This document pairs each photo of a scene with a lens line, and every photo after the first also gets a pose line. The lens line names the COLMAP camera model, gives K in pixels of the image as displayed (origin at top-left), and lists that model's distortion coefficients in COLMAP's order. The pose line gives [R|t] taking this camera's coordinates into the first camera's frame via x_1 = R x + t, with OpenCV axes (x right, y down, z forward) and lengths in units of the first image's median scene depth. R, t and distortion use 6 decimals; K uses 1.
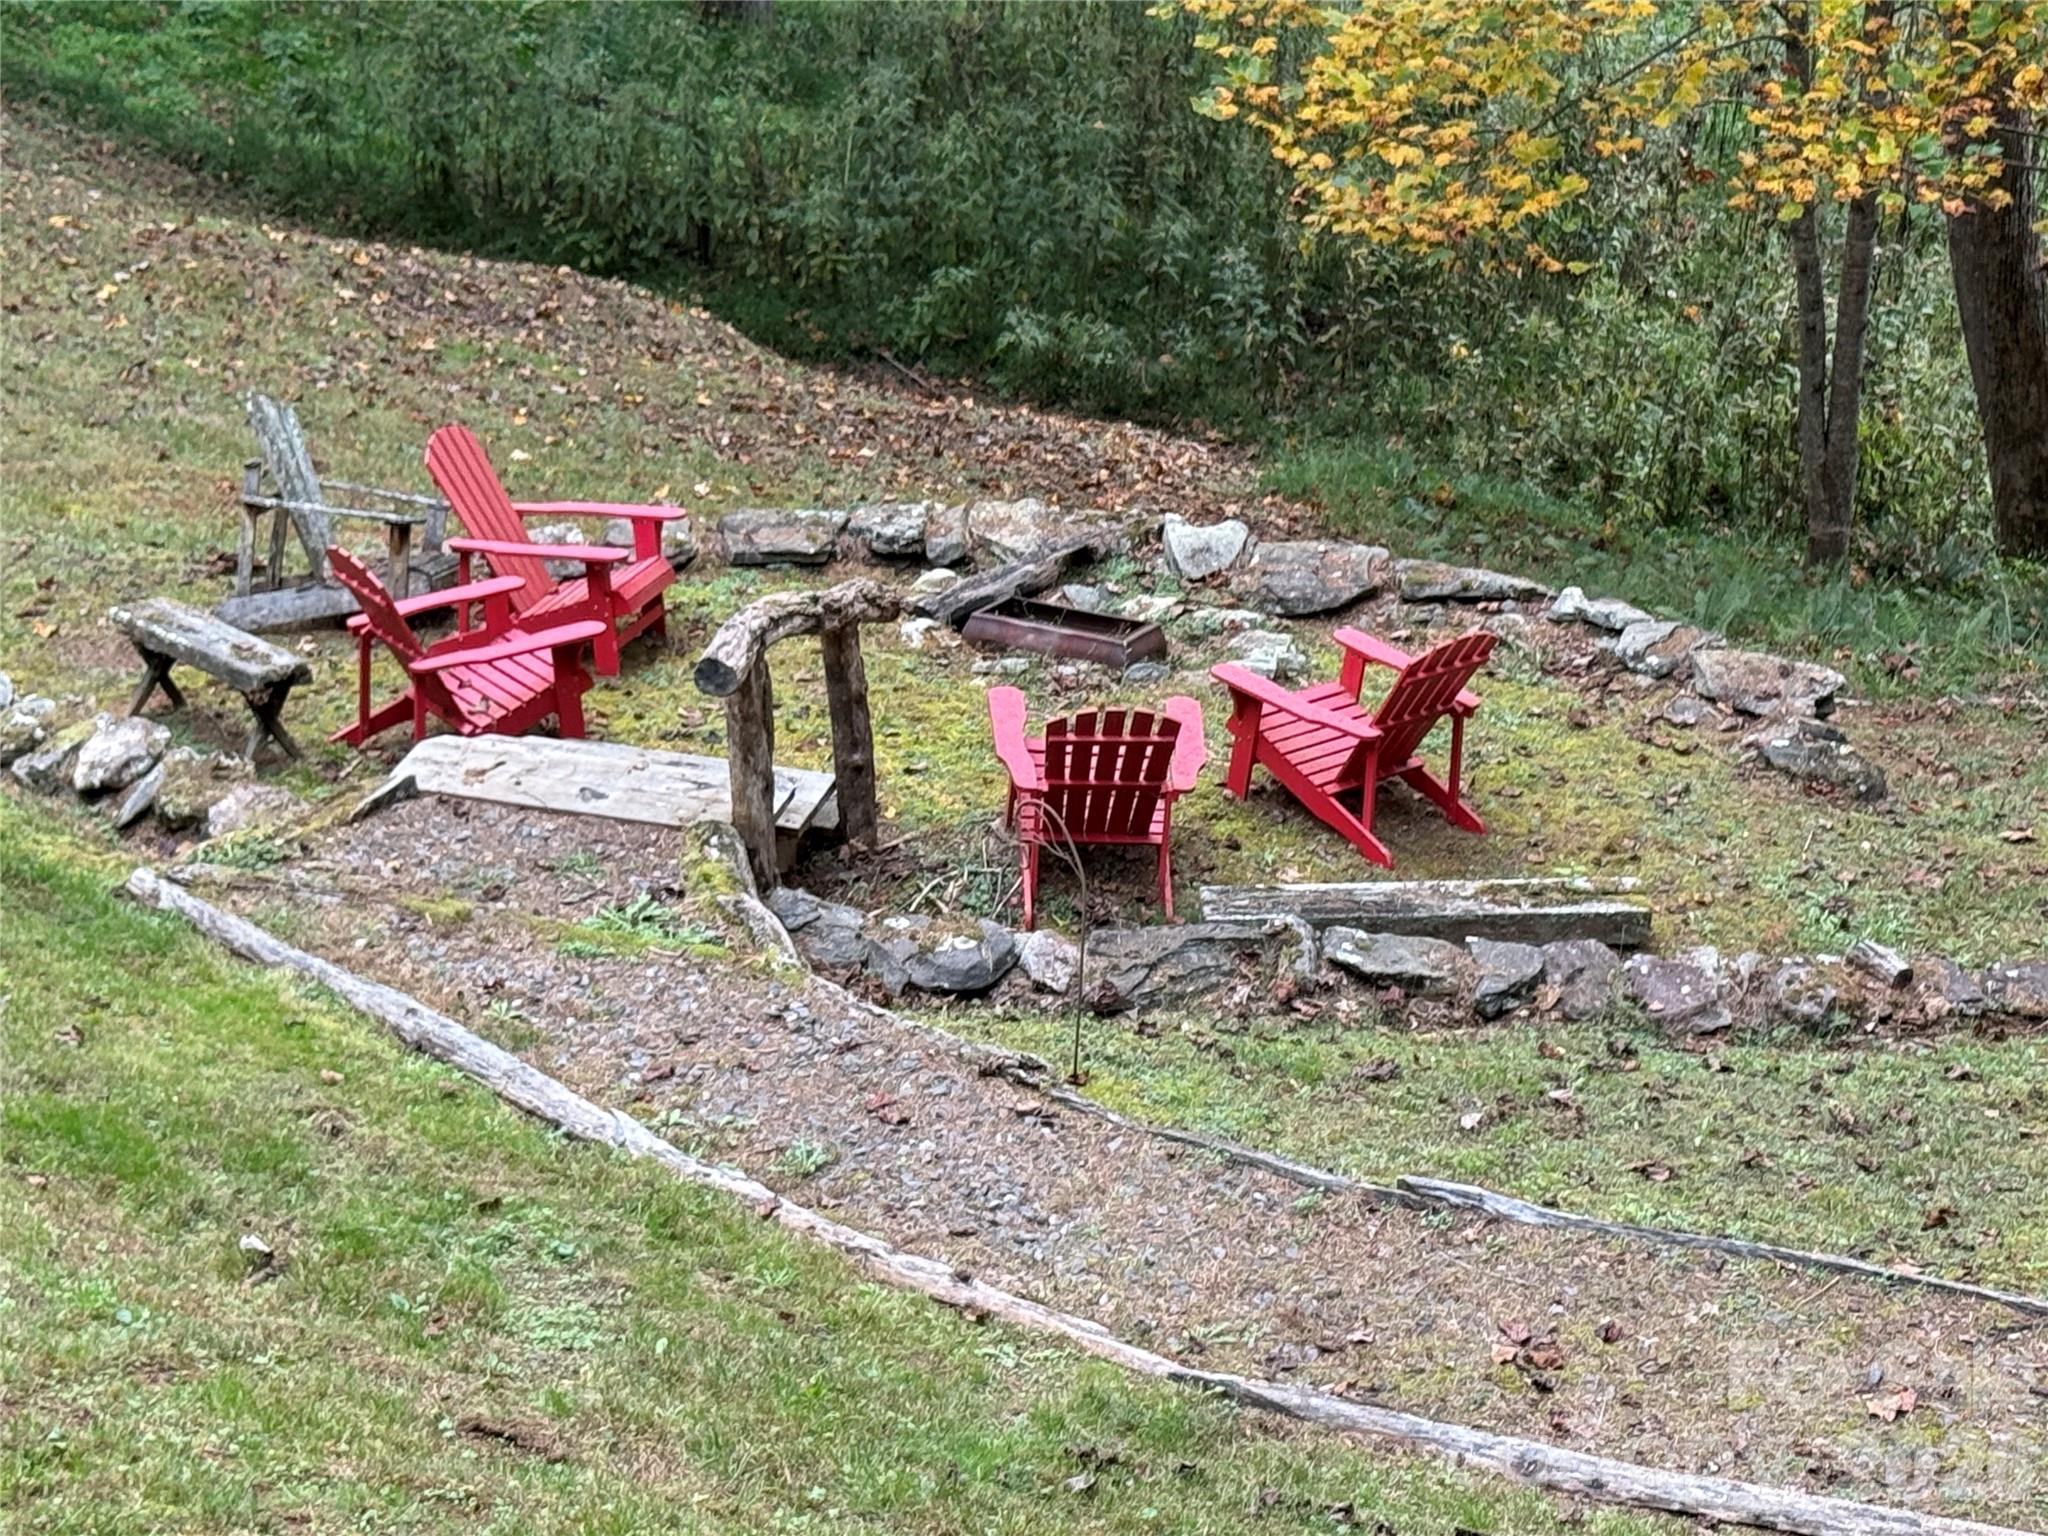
lens RADIAL K [[4811.1, 0, 1016.0], [0, 4811.1, 773.1], [0, 0, 1]] dist [0.134894, 0.000000]
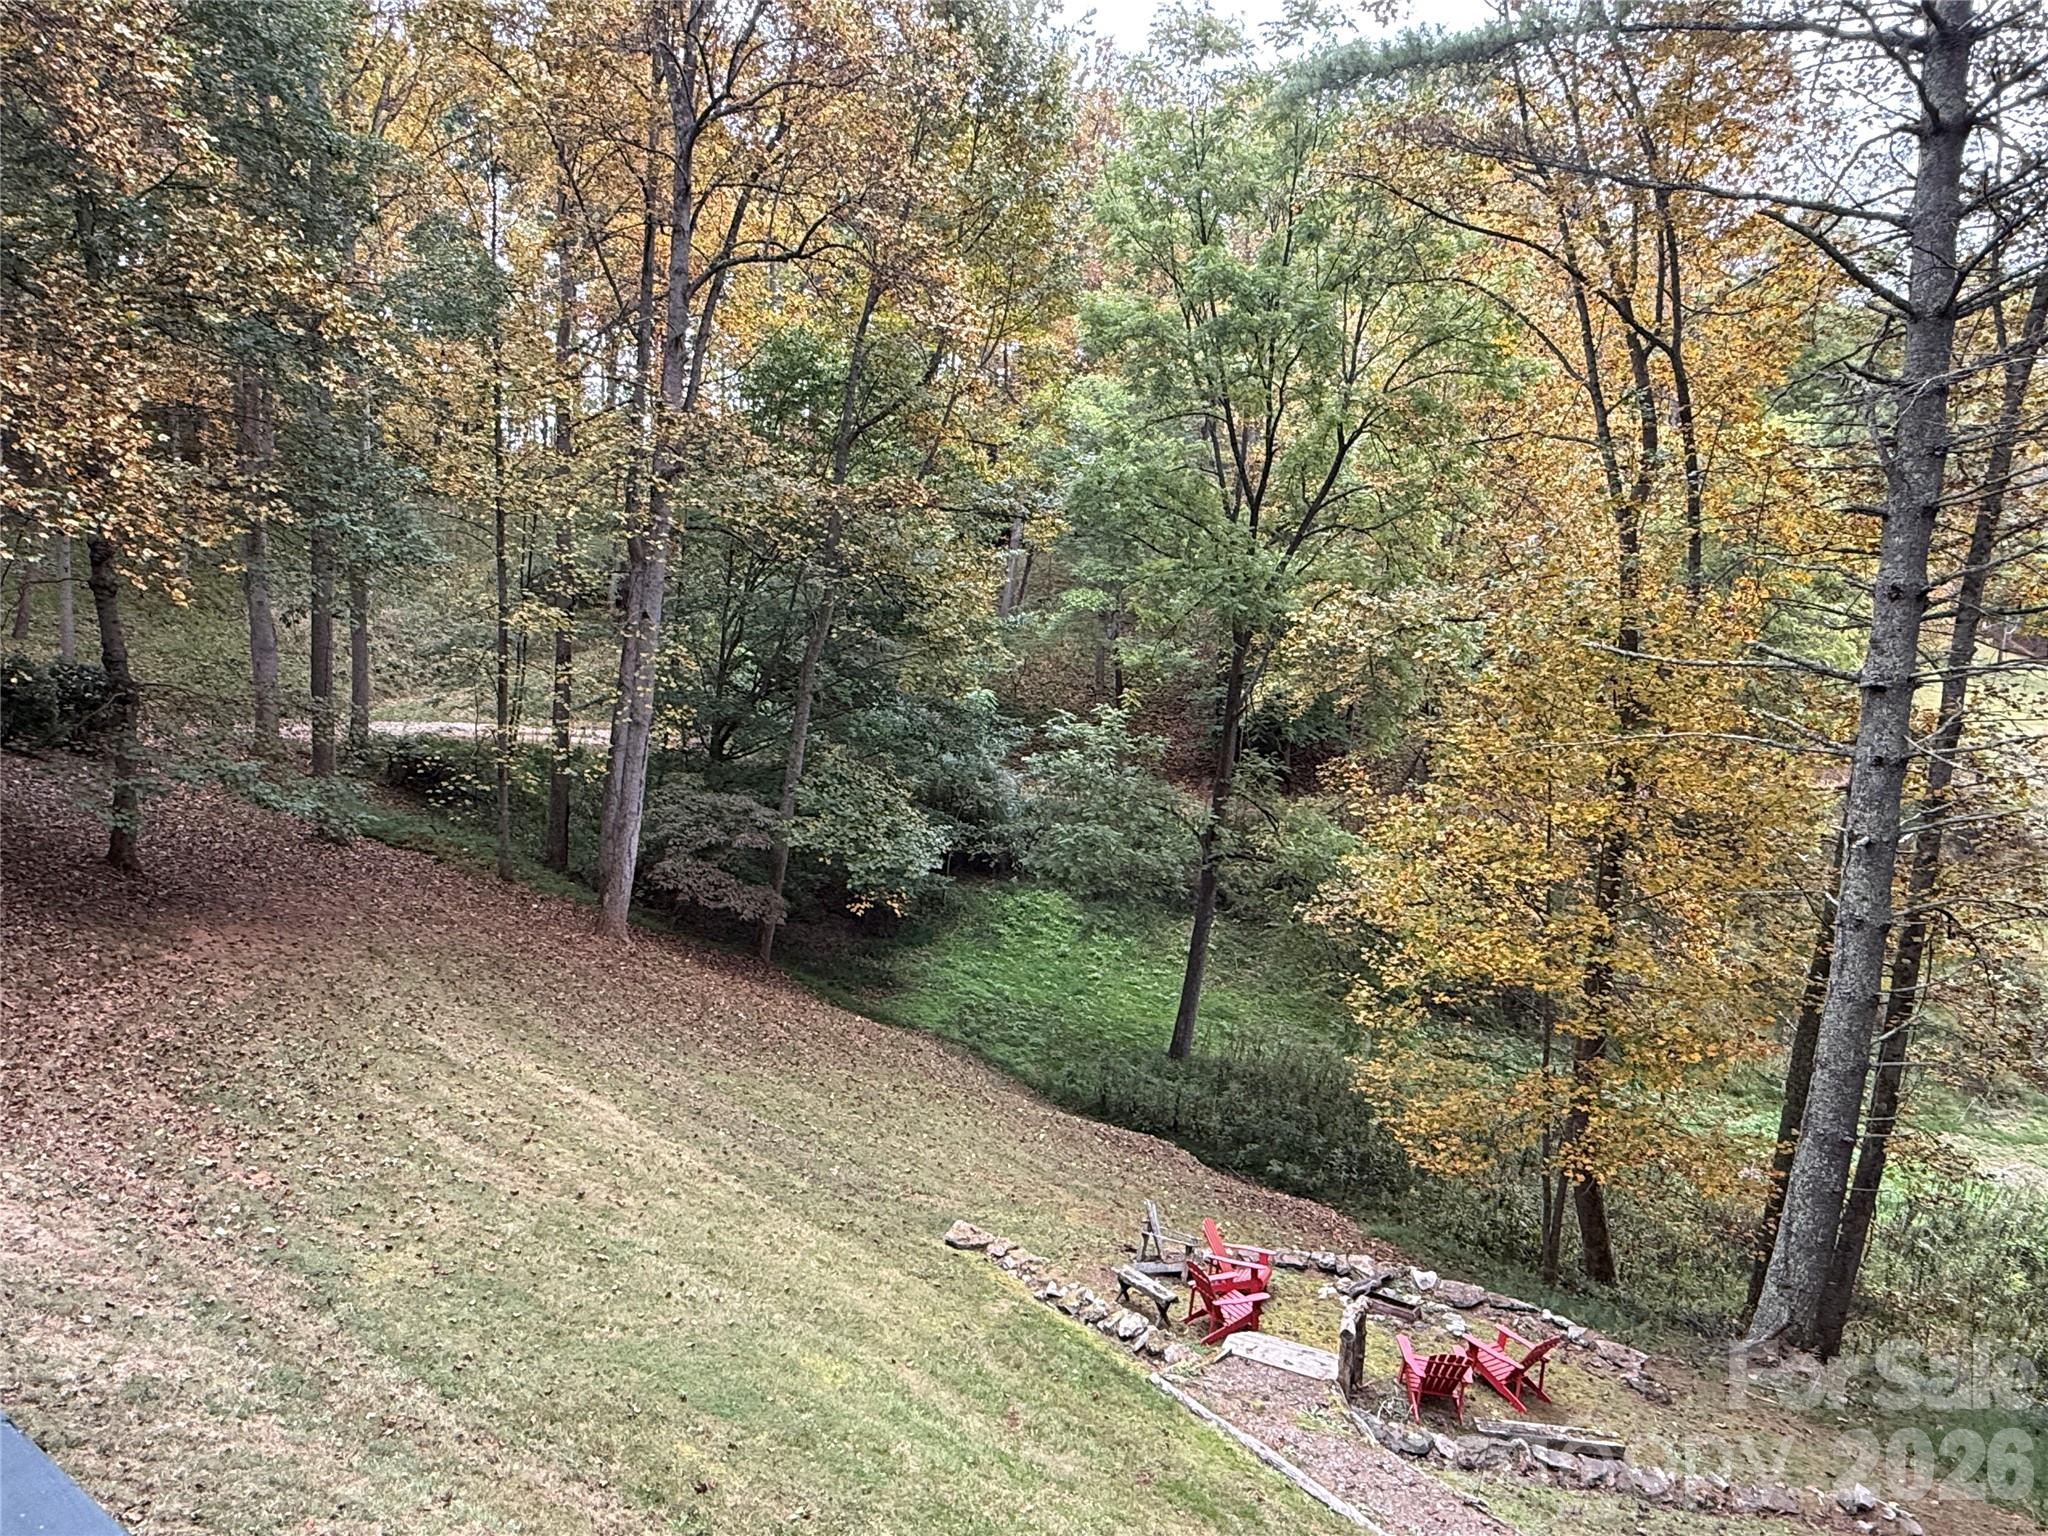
lens RADIAL K [[1292.4, 0, 1030.1], [0, 1292.4, 766.2], [0, 0, 1]] dist [0.001206, 0.000130]
pose [[0.989687, 0.082076, -0.117399, -0.173355], [-0.117705, 0.933047, -0.339953, -0.048665], [0.081637, 0.350266, 0.933086, 0.047928]]
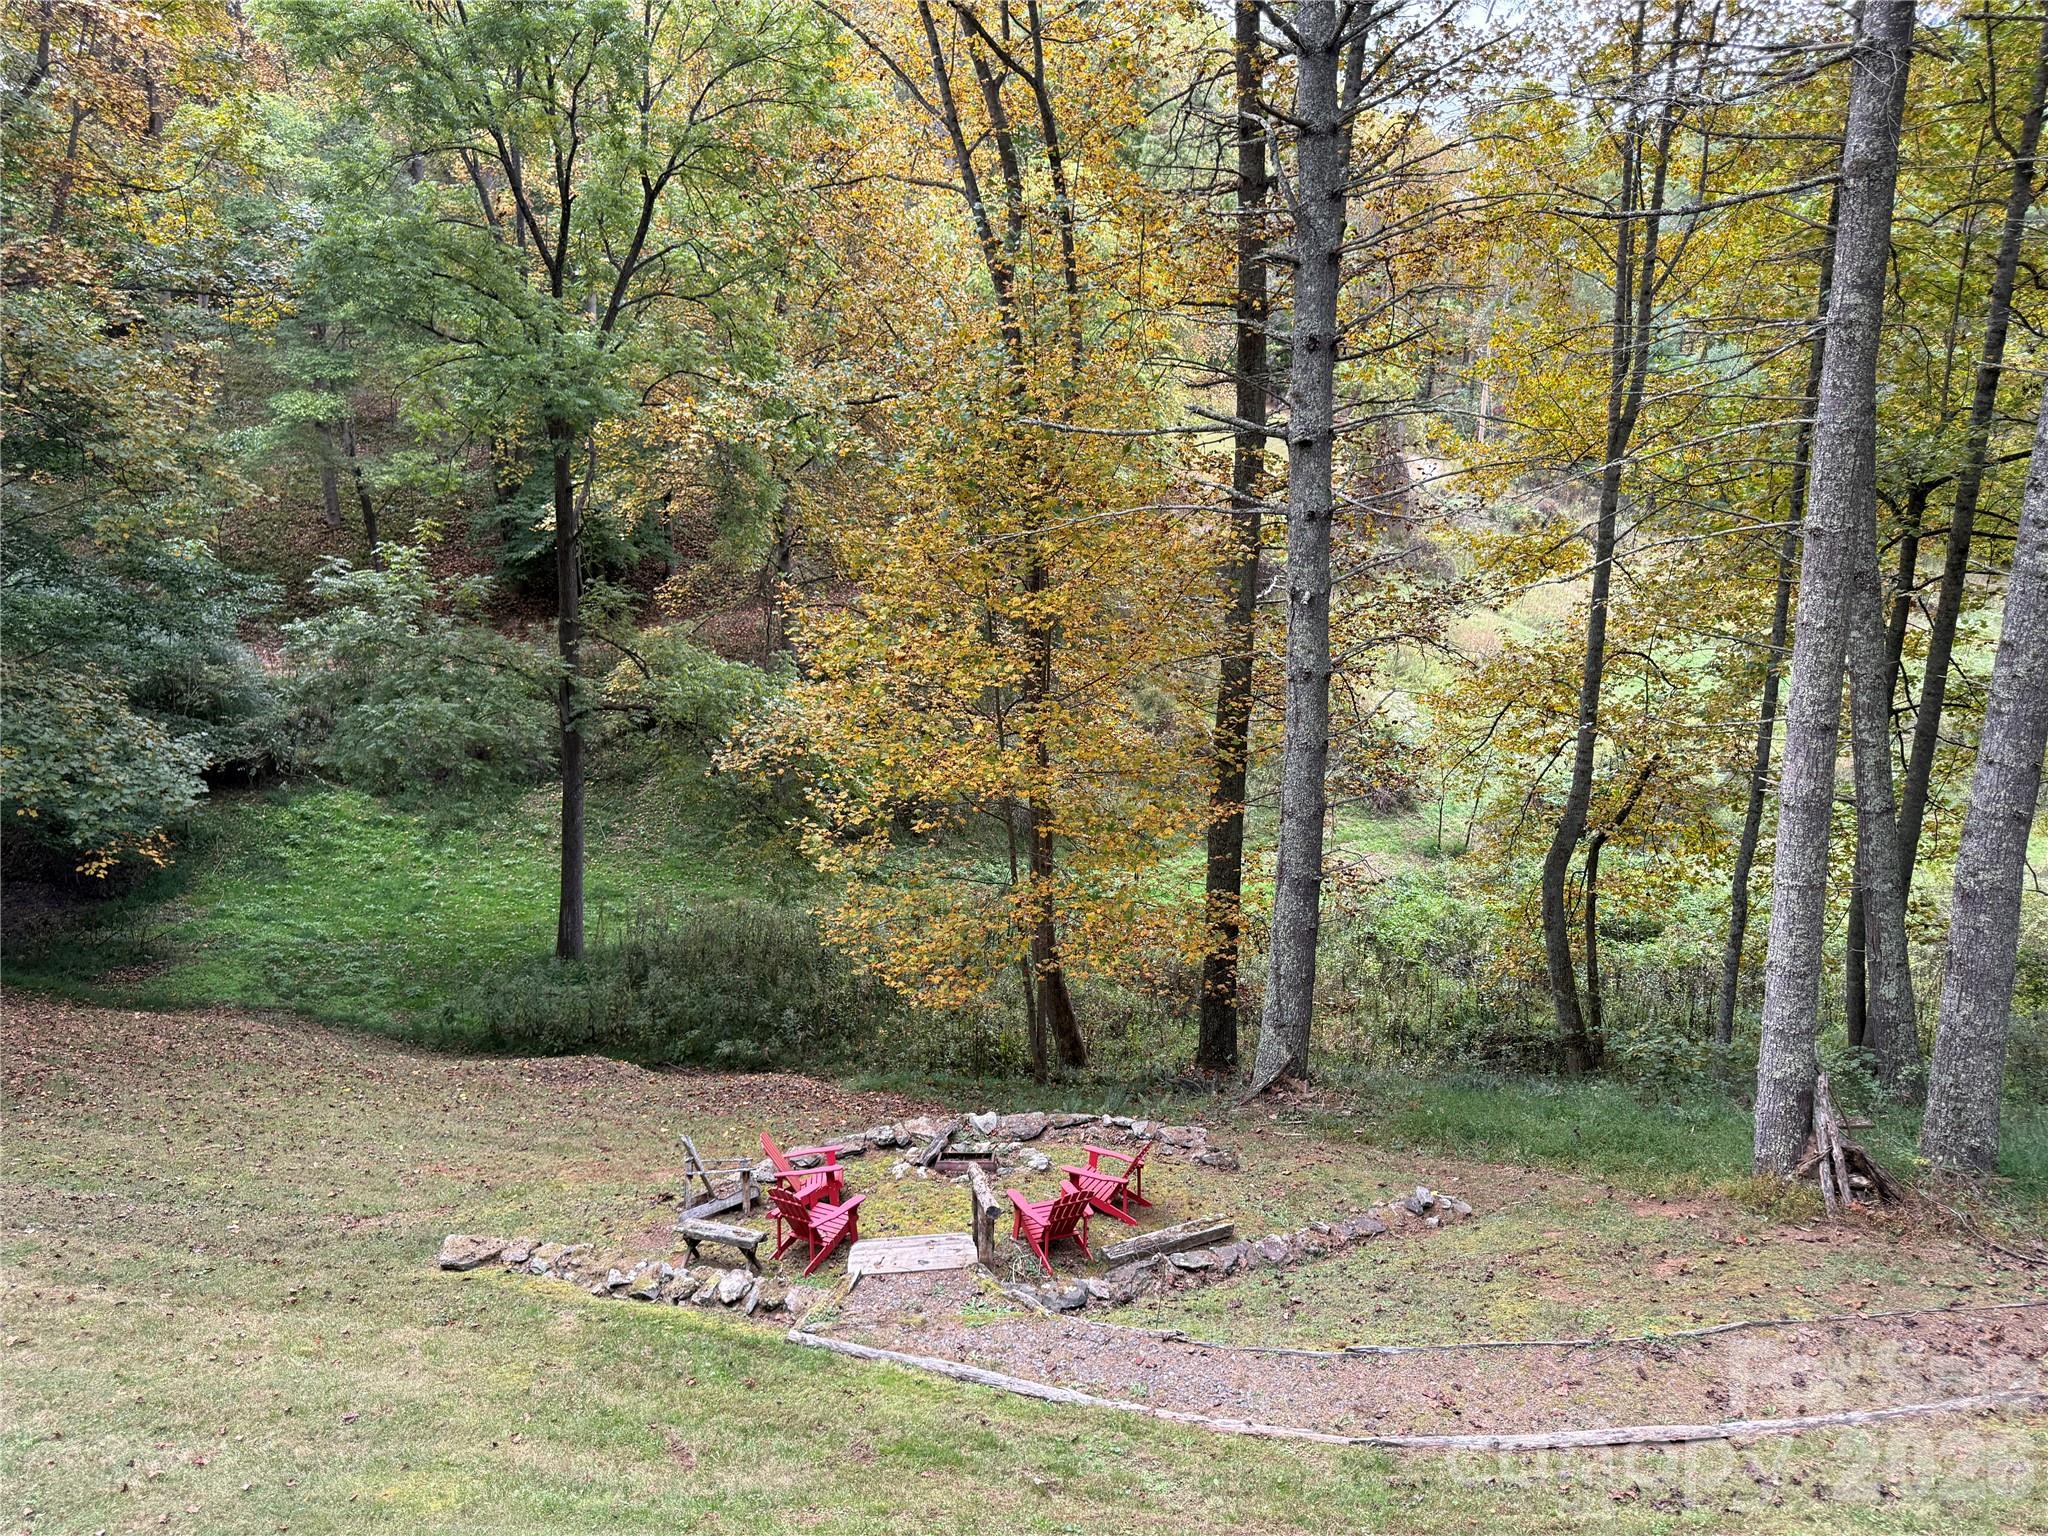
lens RADIAL K [[1447.8, 0, 1034.1], [0, 1447.8, 780.0], [0, 0, 1]] dist [0.056125, -0.071524]
pose [[0.920316, -0.097519, 0.378825, -0.298608], [0.181580, 0.964271, -0.192901, -0.084844], [-0.346479, 0.246317, 0.905141, 0.120327]]
